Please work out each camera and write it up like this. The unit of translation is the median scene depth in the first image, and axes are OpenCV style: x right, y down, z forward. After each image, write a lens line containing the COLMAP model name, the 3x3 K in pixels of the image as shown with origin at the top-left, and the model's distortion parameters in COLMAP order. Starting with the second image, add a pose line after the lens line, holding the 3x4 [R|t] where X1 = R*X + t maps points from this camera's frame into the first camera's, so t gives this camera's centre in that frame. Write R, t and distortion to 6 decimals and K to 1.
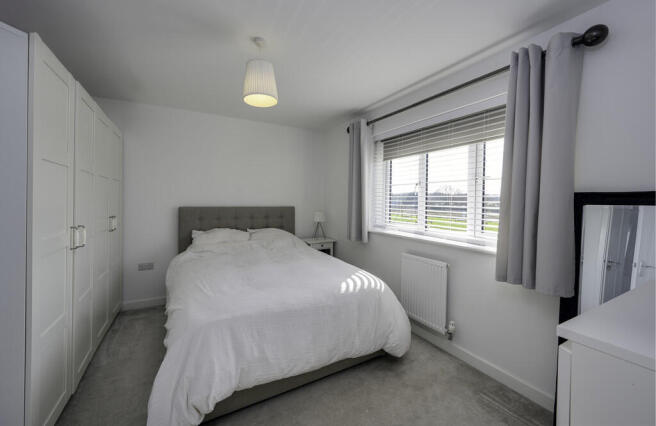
lens RADIAL K [[259.3, 0, 331.6], [0, 259.3, 211.7], [0, 0, 1]] dist [0.001735, 0.000064]
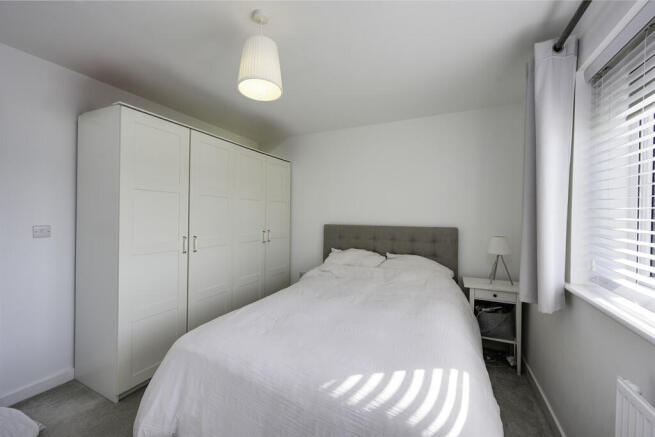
lens RADIAL K [[262.3, 0, 324.1], [0, 262.3, 219.5], [0, 0, 1]] dist [0.000009, 0.000009]
pose [[0.570042, 0.005868, -0.821594, 0.248454], [-0.041550, 0.998901, -0.021694, -0.013131], [0.820564, 0.046503, 0.569659, 0.366966]]
